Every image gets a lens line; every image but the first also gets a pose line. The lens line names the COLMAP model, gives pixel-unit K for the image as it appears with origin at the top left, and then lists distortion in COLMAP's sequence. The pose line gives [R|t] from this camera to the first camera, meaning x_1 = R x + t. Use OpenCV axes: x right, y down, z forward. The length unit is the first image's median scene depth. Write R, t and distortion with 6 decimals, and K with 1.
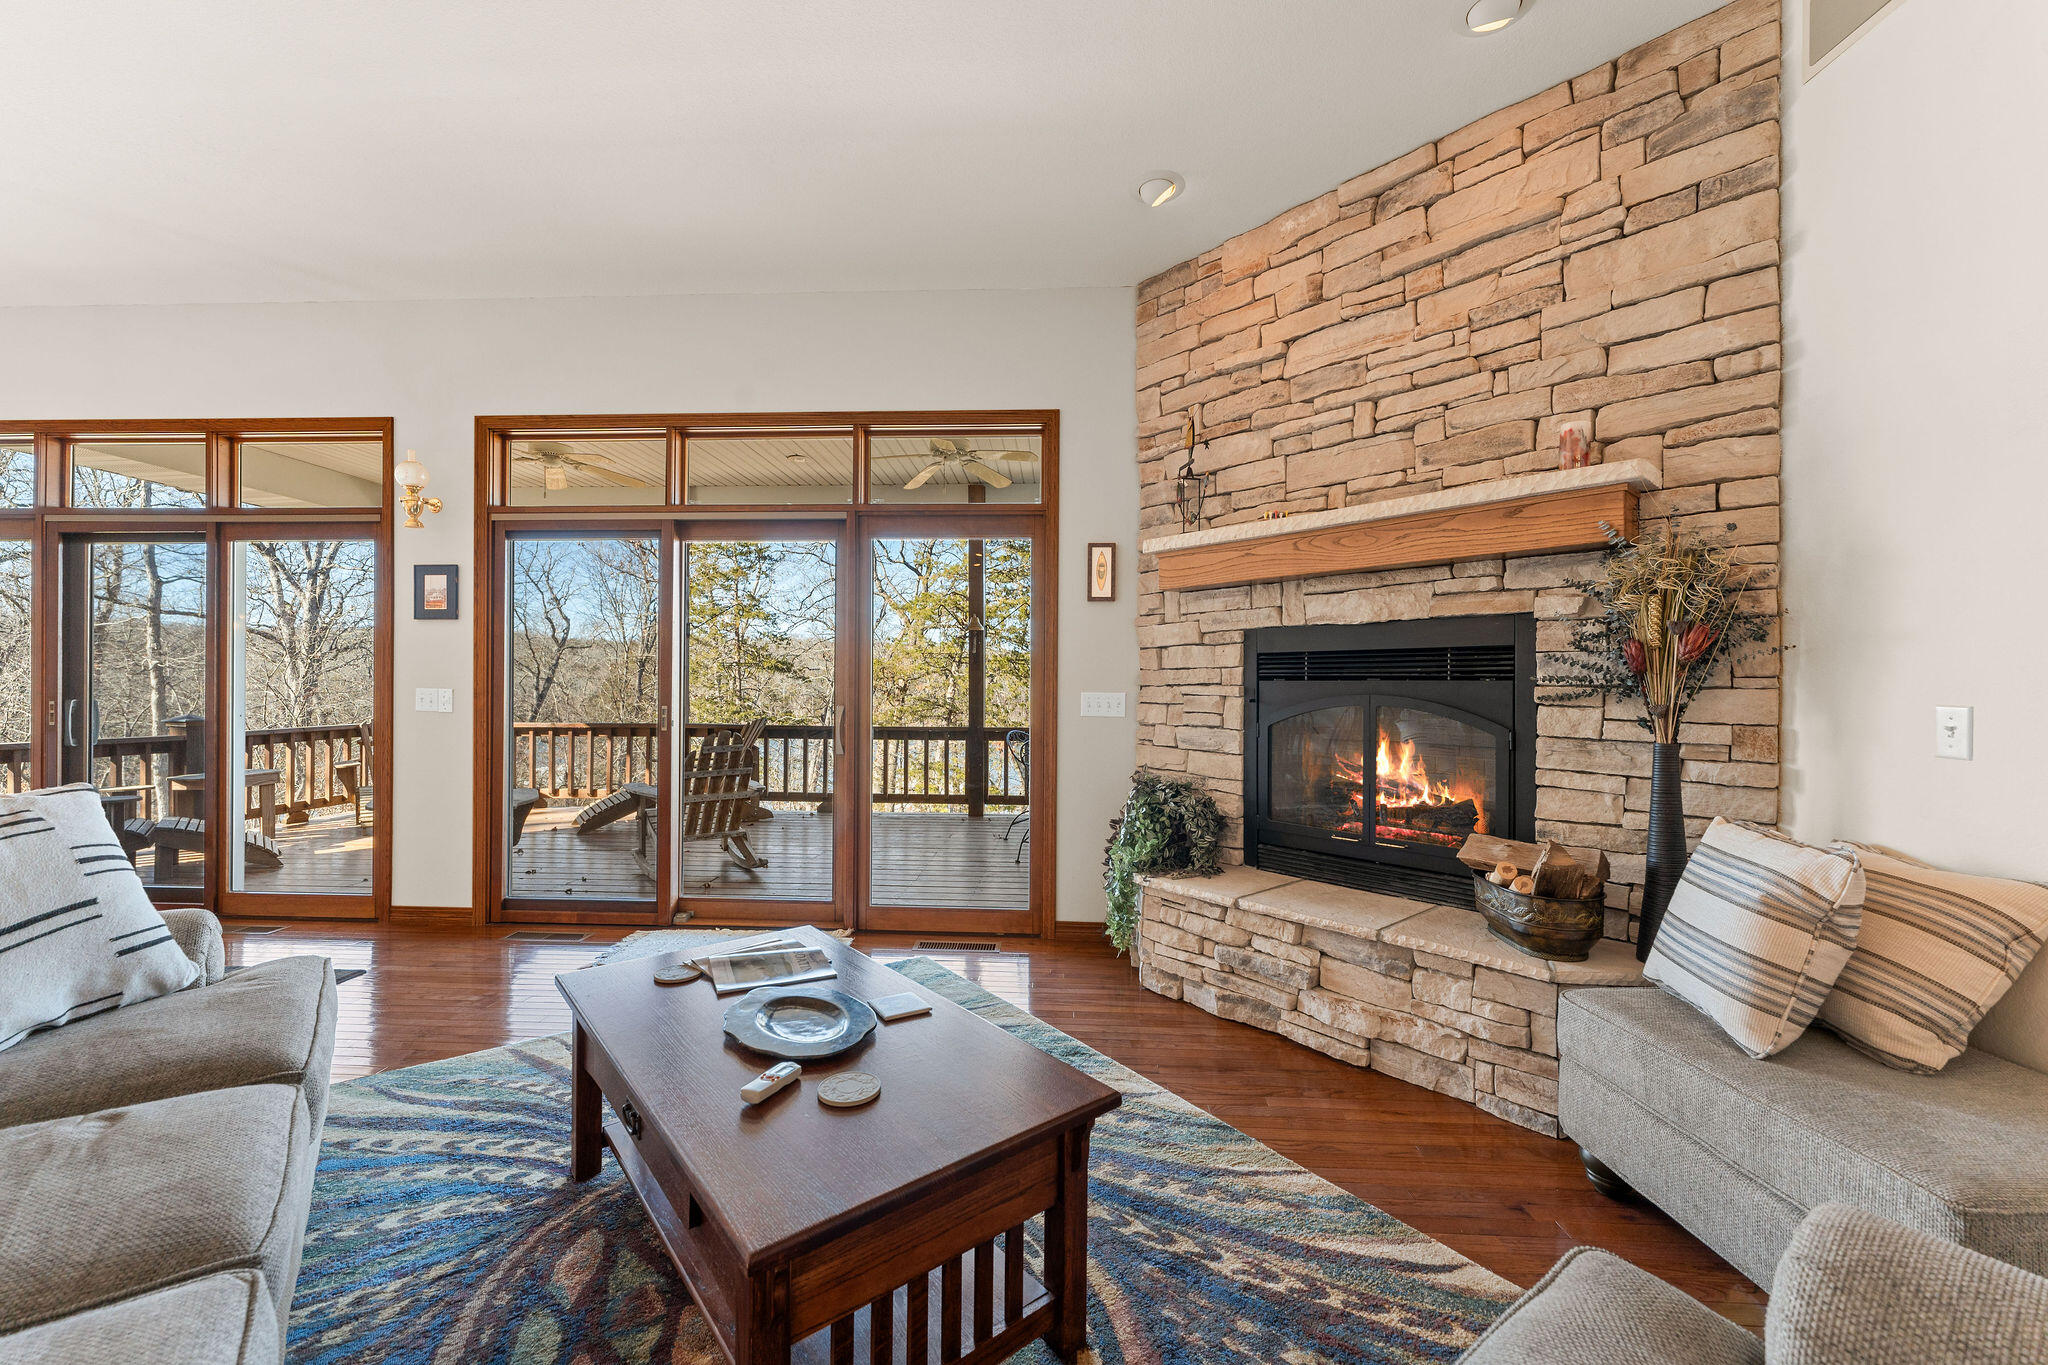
lens RADIAL K [[808.7, 0, 1023.7], [0, 808.7, 677.3], [0, 0, 1]] dist [0.003256, -0.000335]
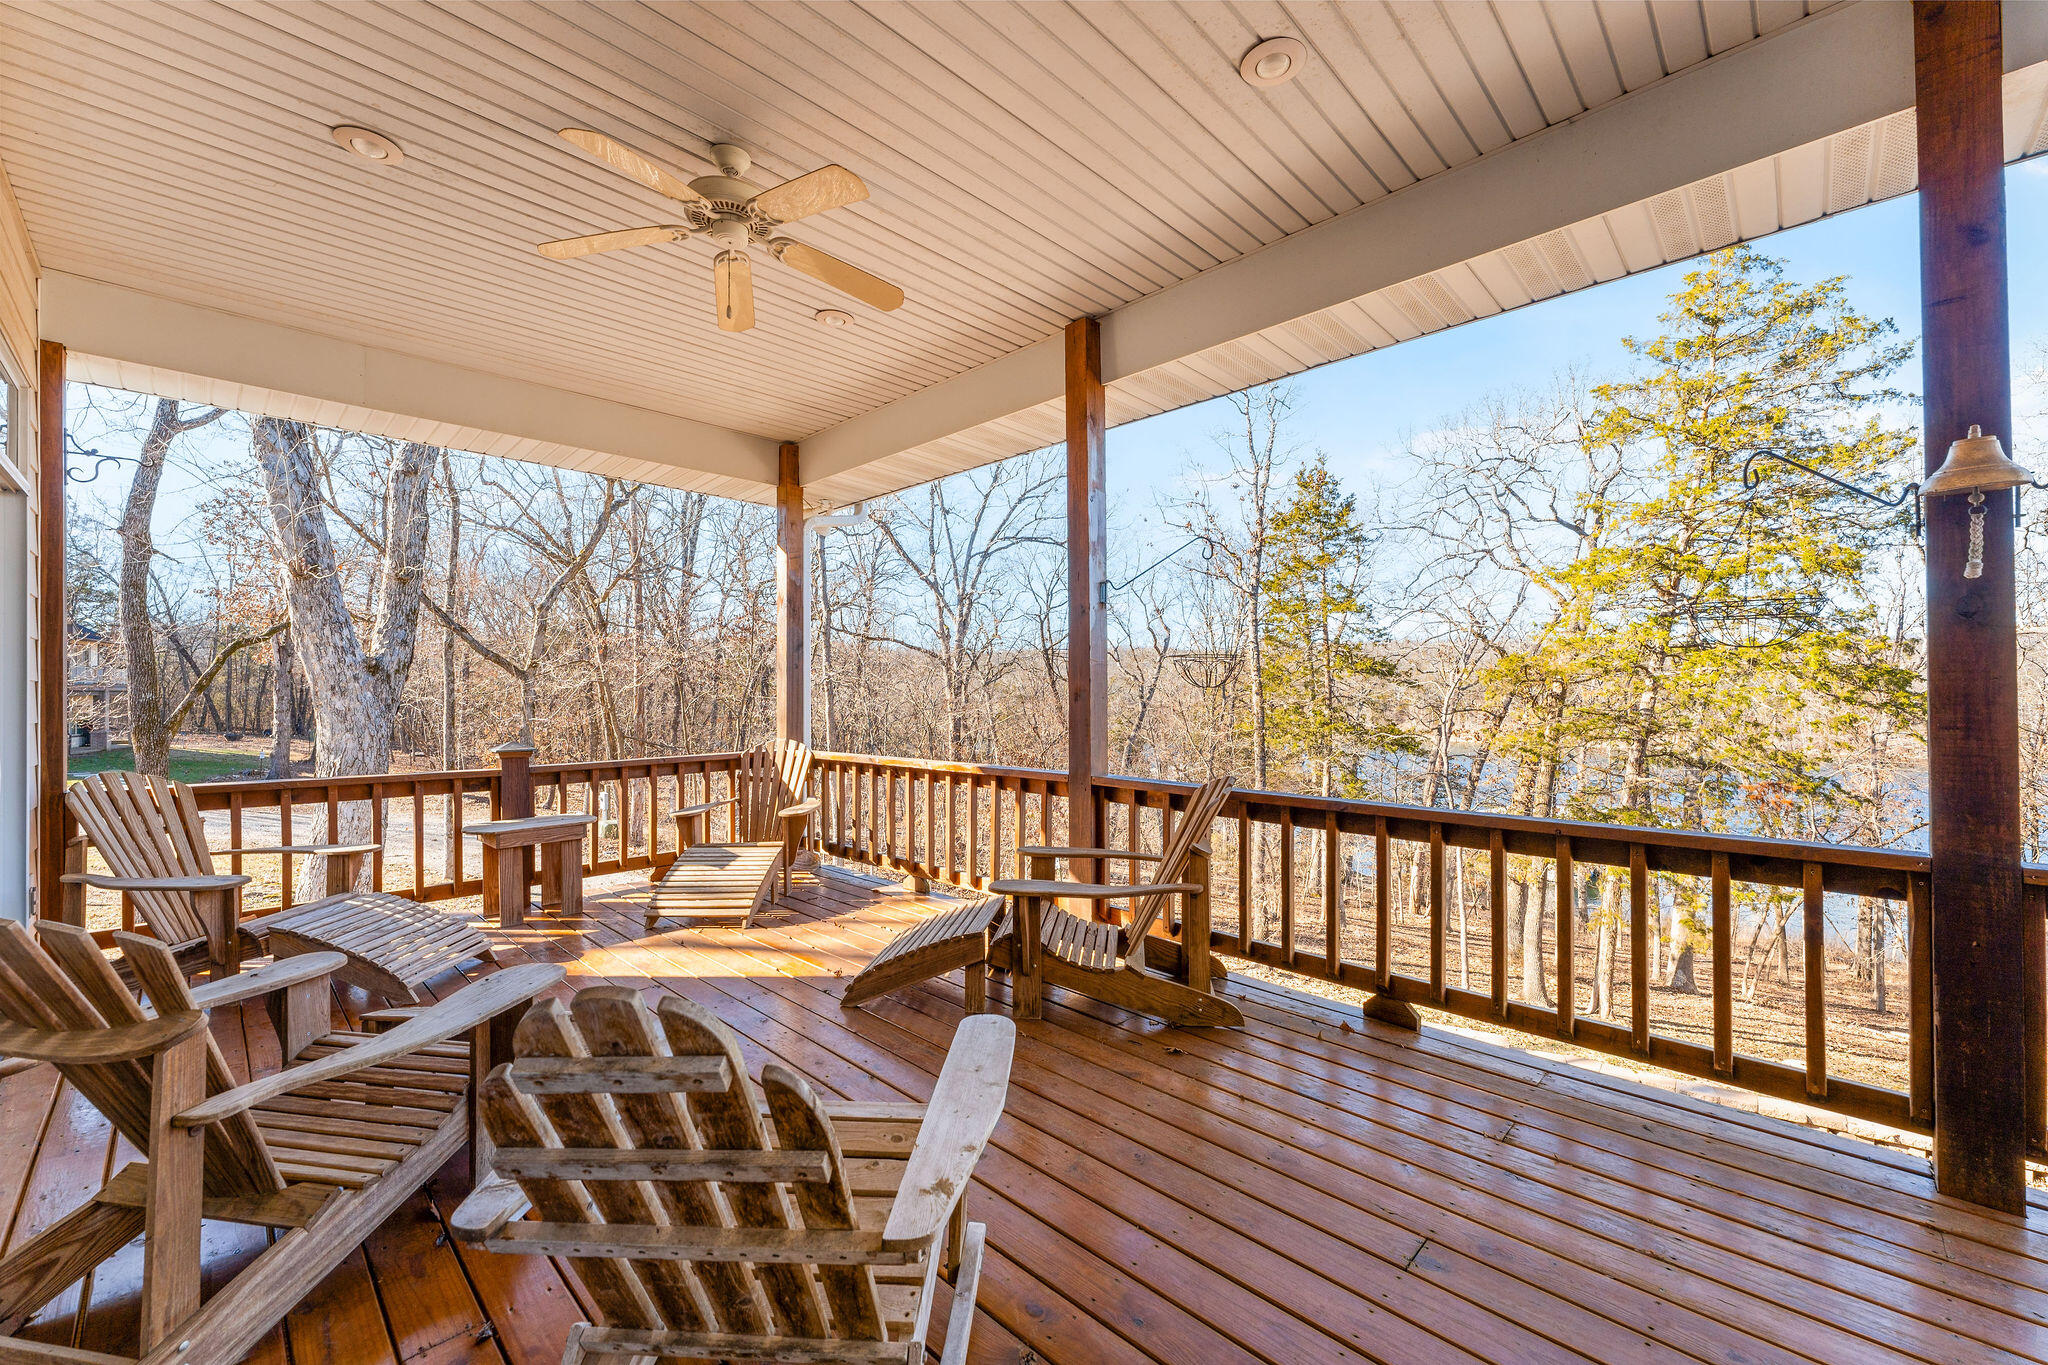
lens RADIAL K [[808.7, 0, 1028.1], [0, 808.7, 676.9], [0, 0, 1]] dist [0.003256, -0.000335]
pose [[0.751513, -0.019543, -0.659428, -0.034644], [0.014395, 0.999809, -0.013225, 0.000275], [0.659561, 0.000446, 0.751651, 0.182713]]
